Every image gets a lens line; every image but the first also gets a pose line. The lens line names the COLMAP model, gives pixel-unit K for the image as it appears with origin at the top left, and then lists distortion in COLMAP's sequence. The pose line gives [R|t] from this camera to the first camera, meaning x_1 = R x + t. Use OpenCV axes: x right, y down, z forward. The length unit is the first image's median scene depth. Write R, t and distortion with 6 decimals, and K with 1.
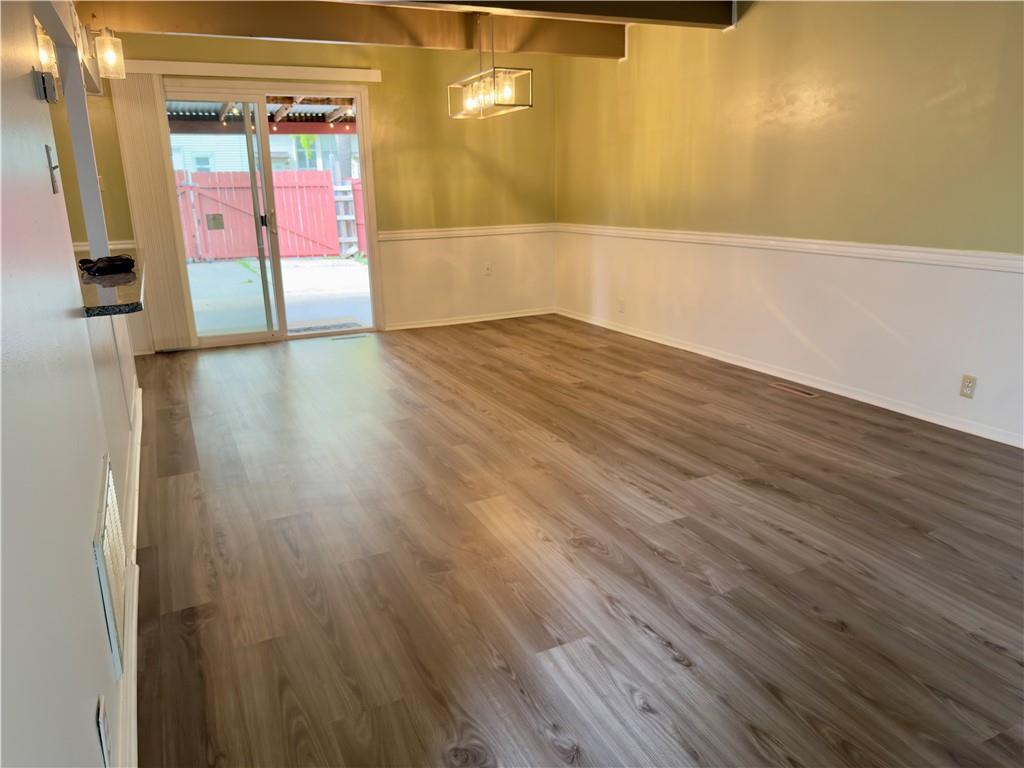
lens RADIAL K [[714.3, 0, 513.9], [0, 714.3, 384.9], [0, 0, 1]] dist [0.058494, -0.076652]
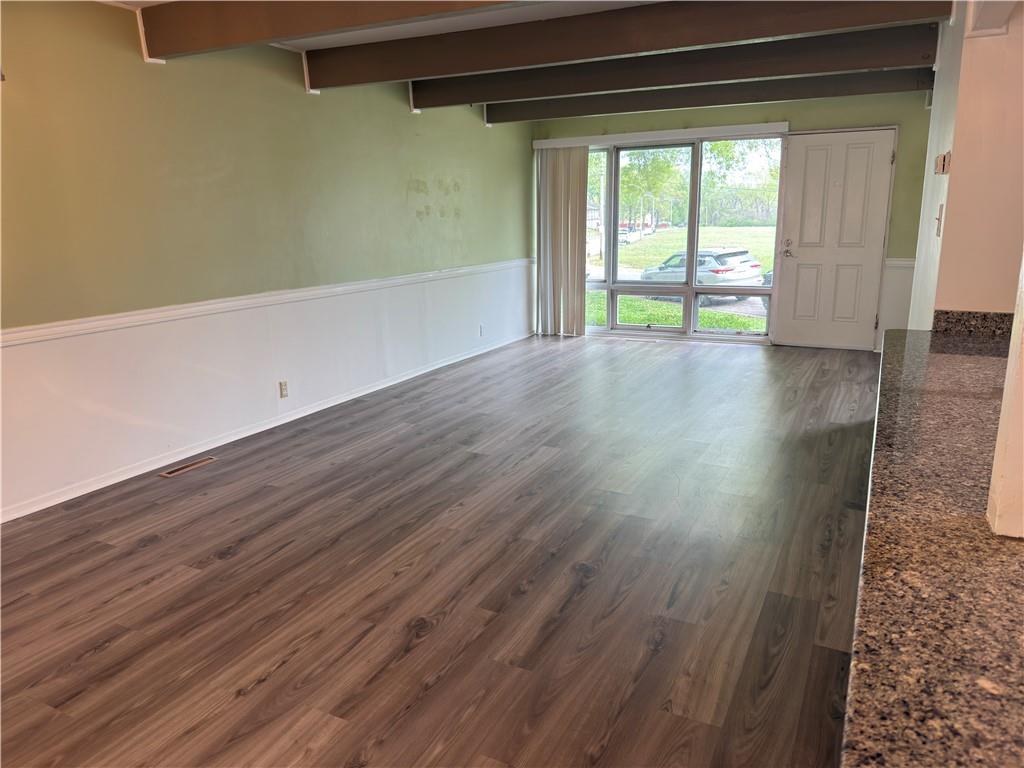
lens RADIAL K [[714.3, 0, 514.9], [0, 714.3, 385.0], [0, 0, 1]] dist [0.058494, -0.076652]
pose [[-0.603327, -0.153734, 0.782536, -0.673759], [0.243002, 0.899143, 0.363994, -0.378503], [-0.759570, 0.409765, -0.505119, 1.292541]]
